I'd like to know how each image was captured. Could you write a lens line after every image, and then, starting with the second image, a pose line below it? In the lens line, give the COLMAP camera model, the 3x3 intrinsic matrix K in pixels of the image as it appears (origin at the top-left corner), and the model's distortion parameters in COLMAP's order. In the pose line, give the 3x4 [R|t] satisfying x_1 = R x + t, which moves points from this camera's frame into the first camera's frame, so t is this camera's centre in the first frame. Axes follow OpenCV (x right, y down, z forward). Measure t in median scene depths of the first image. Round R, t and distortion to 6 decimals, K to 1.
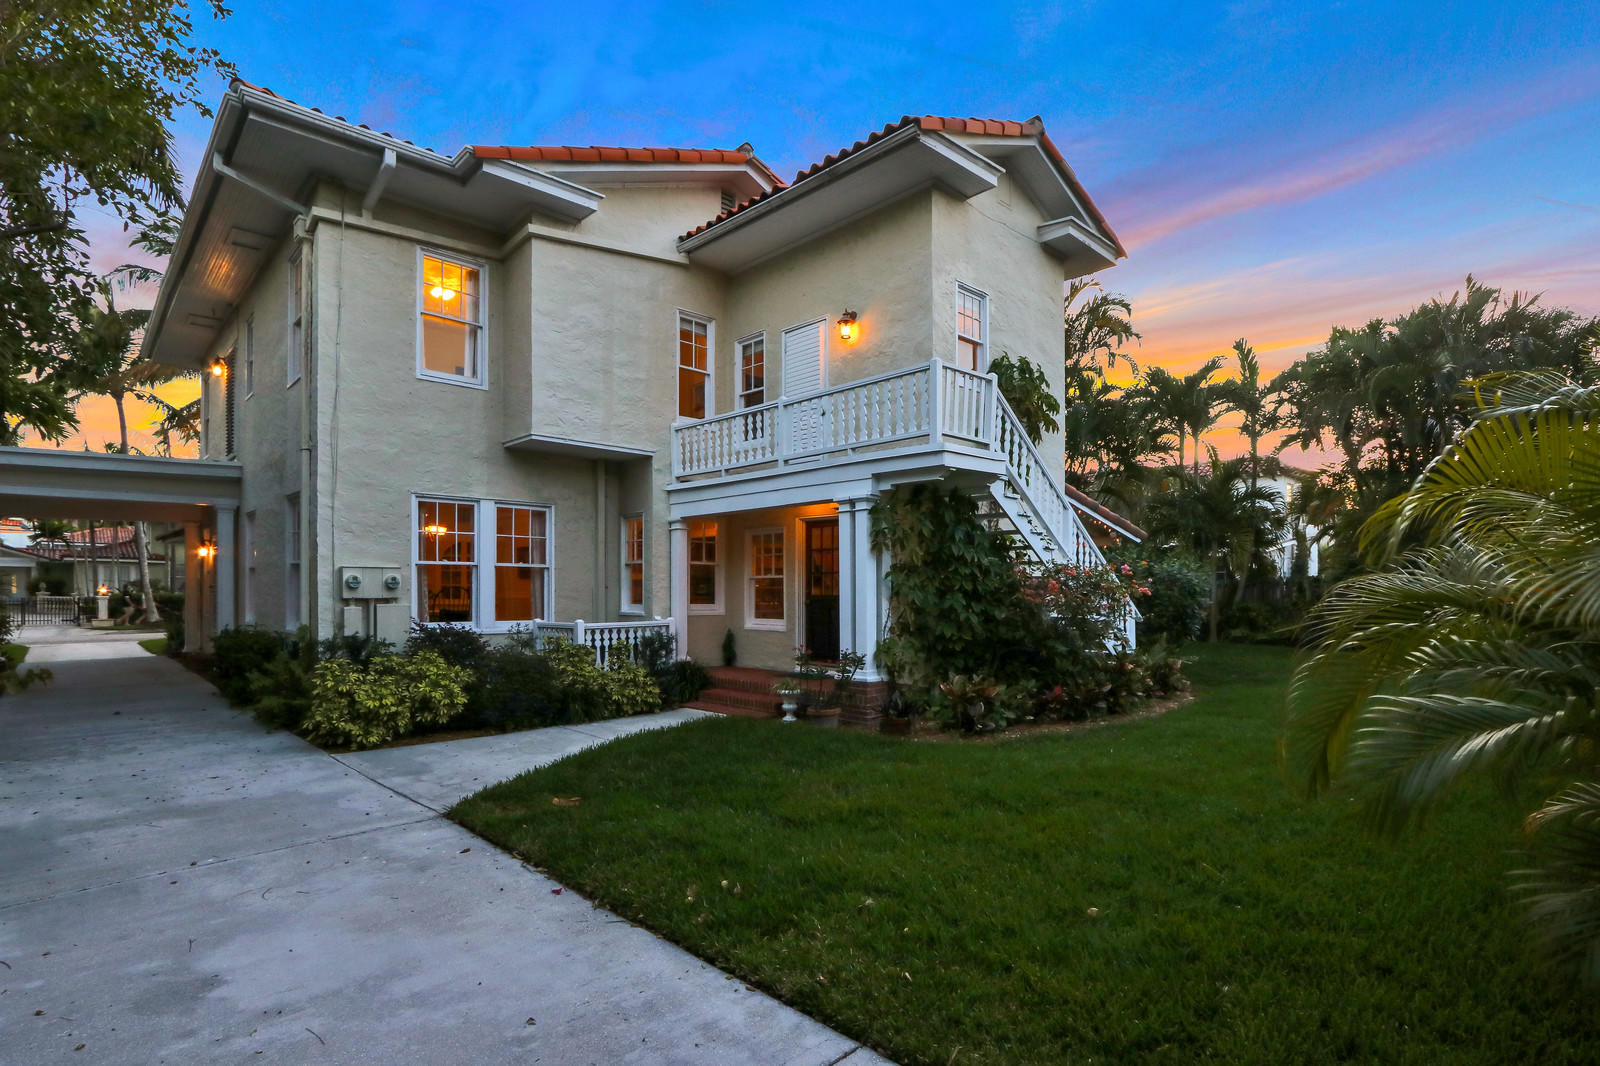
lens RADIAL K [[787.4, 0, 799.7], [0, 787.4, 596.6], [0, 0, 1]] dist [0.003892, 0.000125]
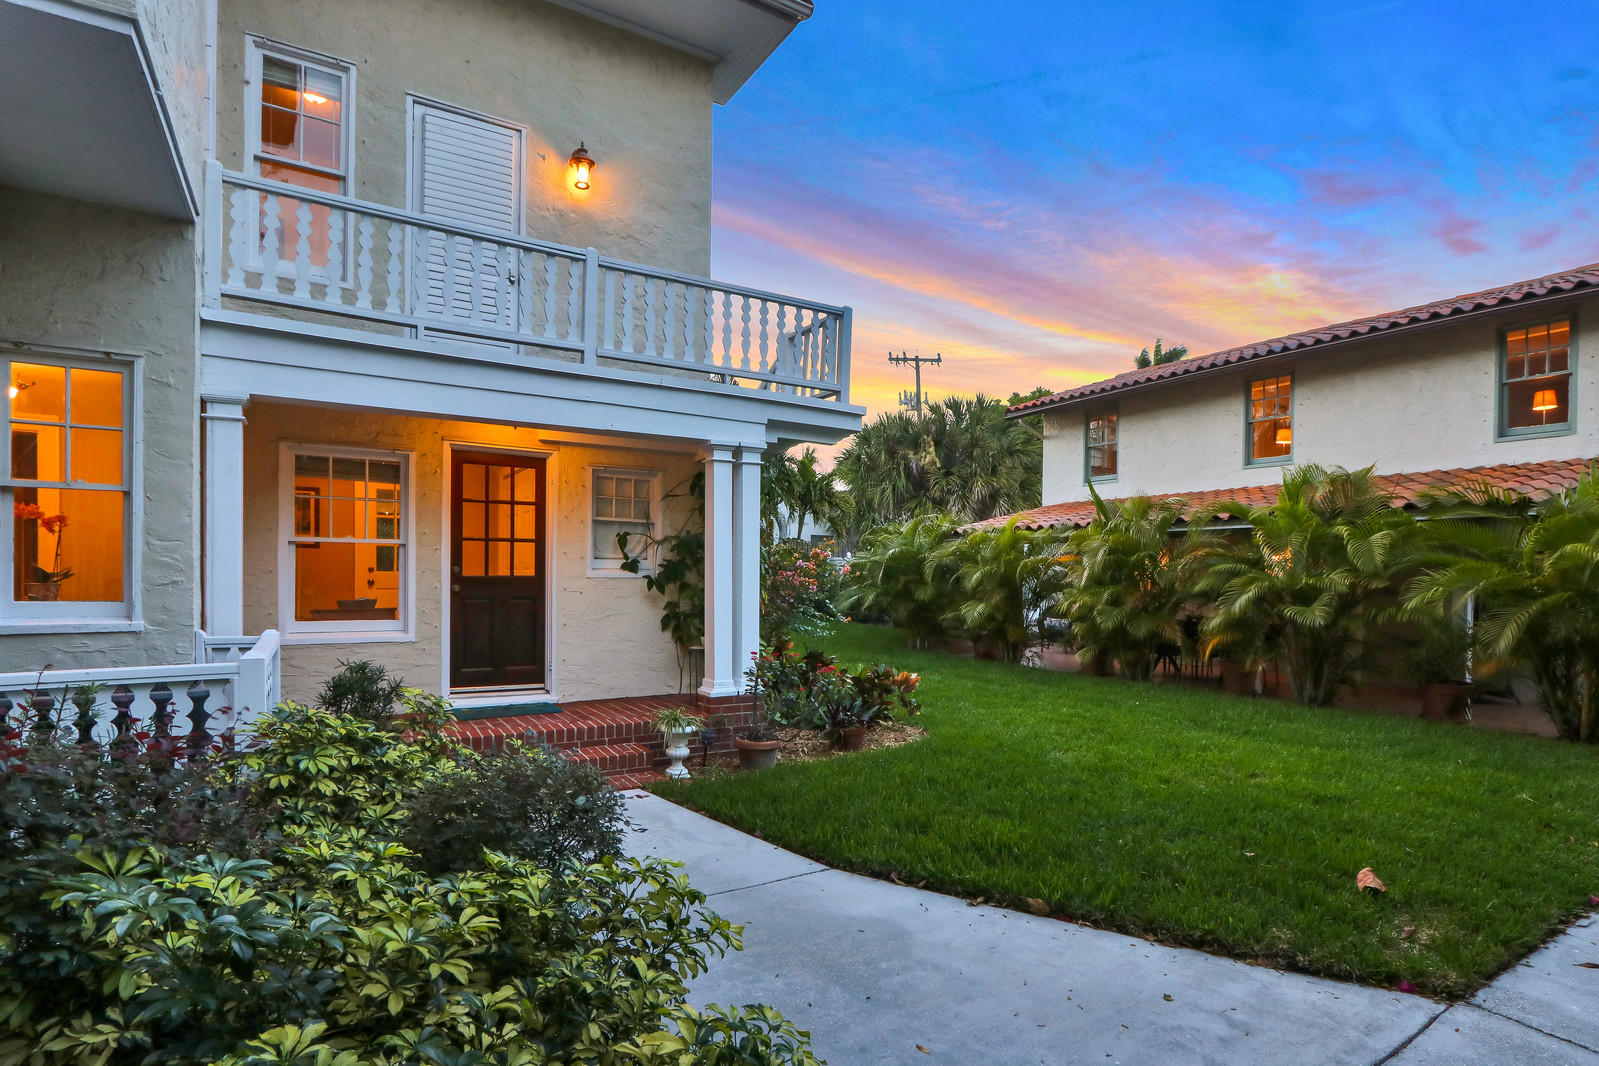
lens RADIAL K [[799.5, 0, 798.4], [0, 799.5, 562.6], [0, 0, 1]] dist [0.000987, 0.000529]
pose [[0.203113, 0.001633, 0.979154, -0.572411], [-0.007660, 0.999971, -0.000079, -0.014038], [-0.979125, -0.007484, 0.203119, 0.700446]]
